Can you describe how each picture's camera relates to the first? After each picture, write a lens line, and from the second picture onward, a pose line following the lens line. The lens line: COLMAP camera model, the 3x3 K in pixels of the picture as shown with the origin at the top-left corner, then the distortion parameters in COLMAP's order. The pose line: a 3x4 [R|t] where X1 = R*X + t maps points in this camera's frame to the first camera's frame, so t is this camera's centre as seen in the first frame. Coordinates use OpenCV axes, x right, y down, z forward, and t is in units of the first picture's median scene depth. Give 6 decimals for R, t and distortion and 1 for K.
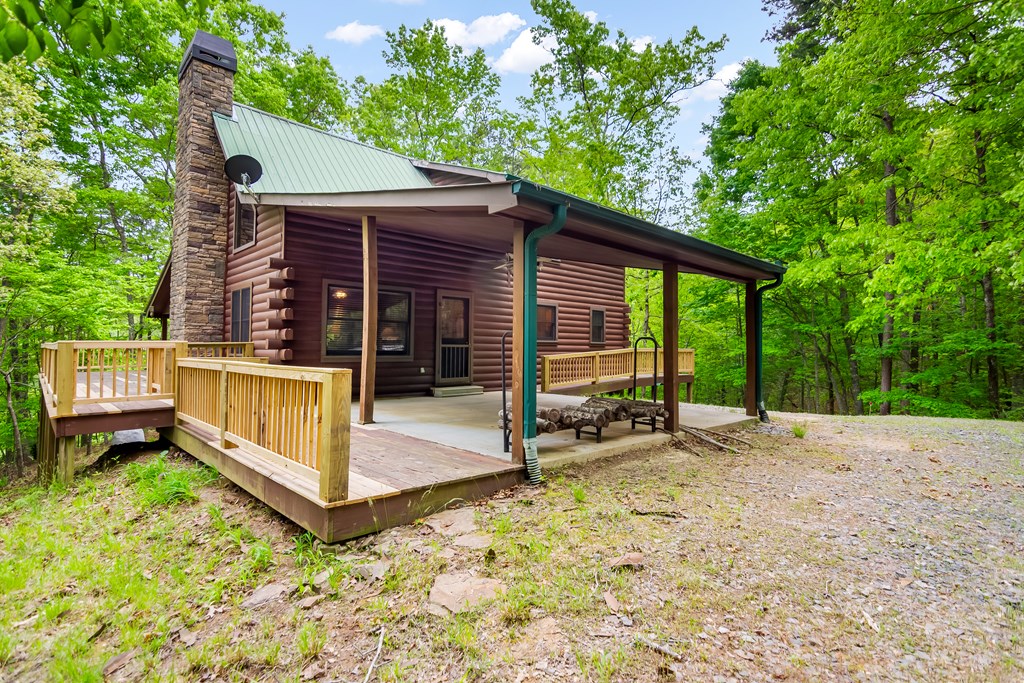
lens RADIAL K [[515.4, 0, 511.4], [0, 515.4, 338.6], [0, 0, 1]] dist [-0.003379, -0.000006]
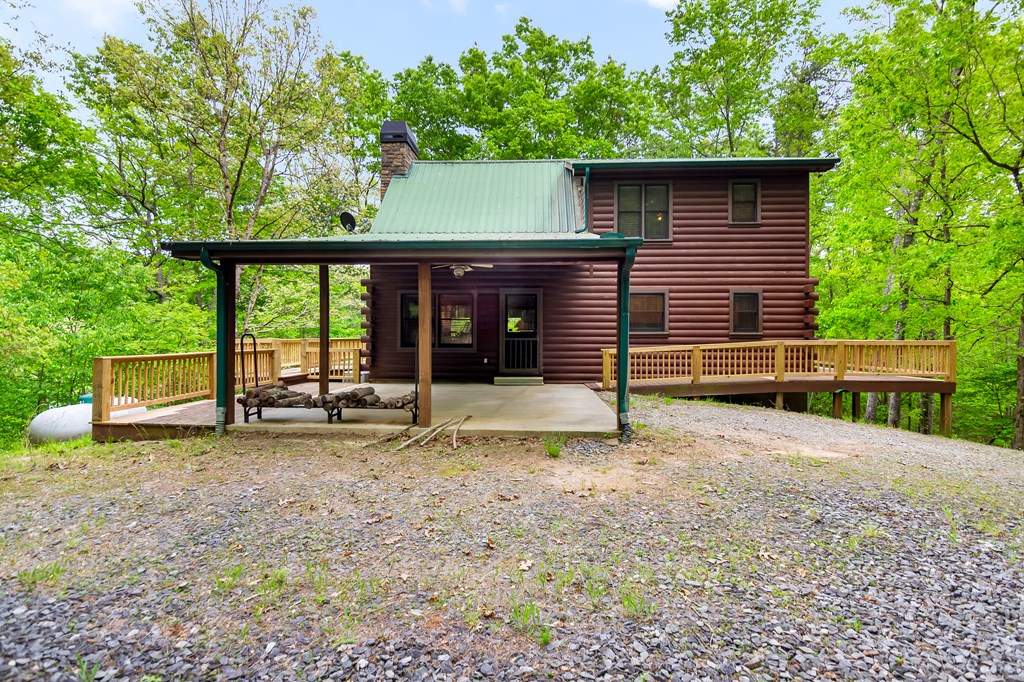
lens RADIAL K [[515.4, 0, 510.7], [0, 515.4, 340.5], [0, 0, 1]] dist [-0.003379, -0.000006]
pose [[0.683086, 0.003308, -0.730330, 0.572571], [0.020598, 0.999505, 0.023793, -0.007903], [0.730047, -0.031296, 0.682680, 0.212682]]
